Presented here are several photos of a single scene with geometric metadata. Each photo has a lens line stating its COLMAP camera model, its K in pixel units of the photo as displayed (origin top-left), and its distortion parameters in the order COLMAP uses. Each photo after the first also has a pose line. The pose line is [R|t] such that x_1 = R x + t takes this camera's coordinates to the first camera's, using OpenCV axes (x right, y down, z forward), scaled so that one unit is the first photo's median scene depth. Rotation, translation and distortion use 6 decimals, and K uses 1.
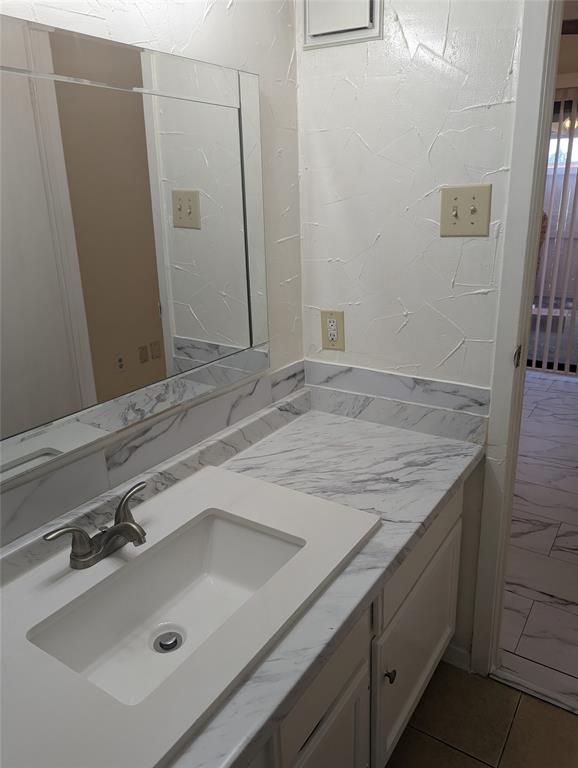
lens RADIAL K [[566.3, 0, 288.8], [0, 566.3, 382.6], [0, 0, 1]] dist [0.073026, -0.071535]
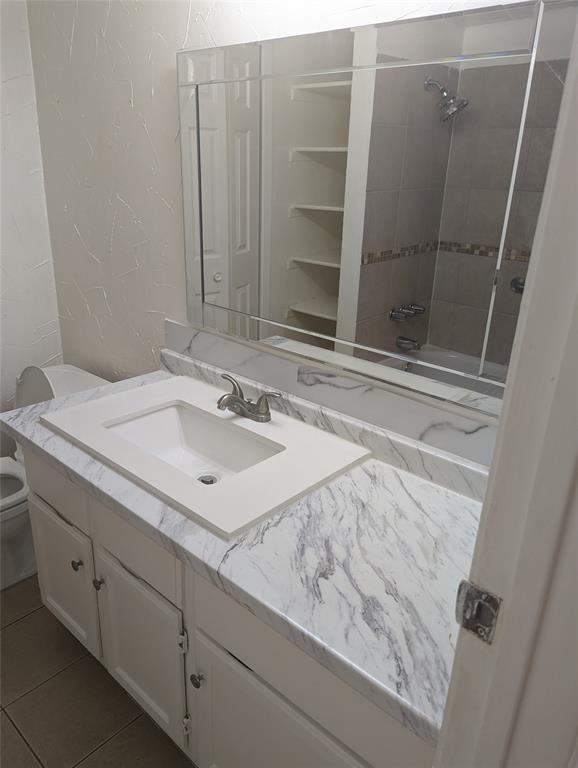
lens RADIAL K [[566.3, 0, 288.8], [0, 566.3, 382.6], [0, 0, 1]] dist [0.073026, -0.071535]
pose [[-0.141038, 0.374841, -0.916298, 0.772286], [-0.344746, 0.849025, 0.400384, -0.313544], [0.928040, 0.372360, 0.009480, 0.866972]]
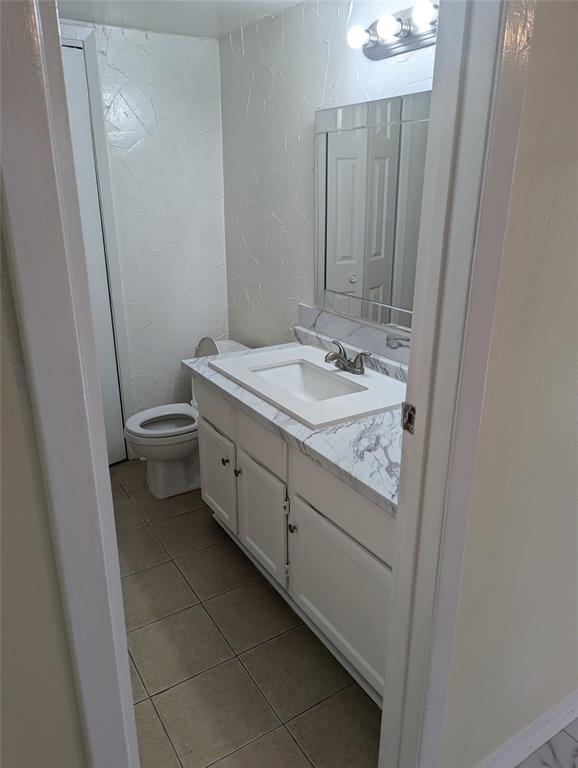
lens RADIAL K [[569.7, 0, 294.5], [0, 569.7, 384.6], [0, 0, 1]] dist [0.071552, -0.076738]
pose [[-0.402963, 0.333053, -0.852465, 1.171225], [-0.280303, 0.841764, 0.461372, -0.418343], [0.871236, 0.424864, -0.245844, 1.101599]]
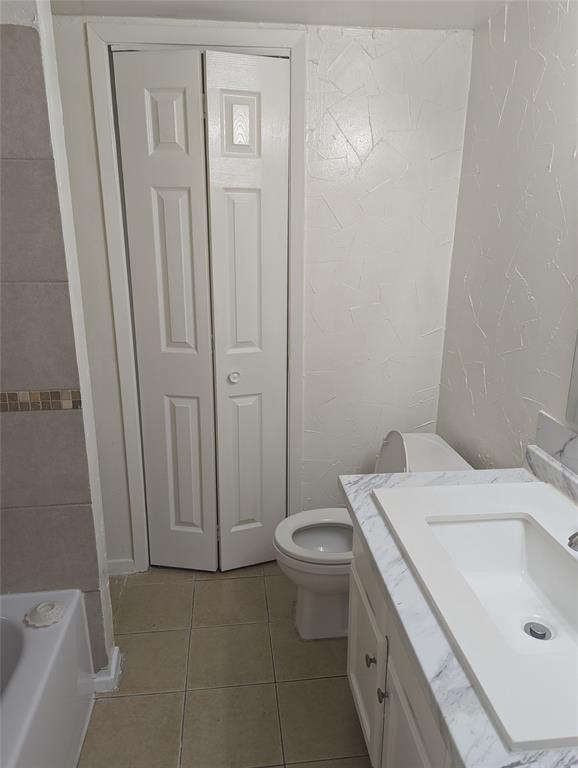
lens RADIAL K [[566.3, 0, 288.8], [0, 566.3, 382.6], [0, 0, 1]] dist [0.073026, -0.071535]
pose [[-0.762733, 0.204771, -0.613439, 0.587436], [-0.188907, 0.836634, 0.514157, -0.341582], [0.618508, 0.508047, -0.599446, 0.899368]]
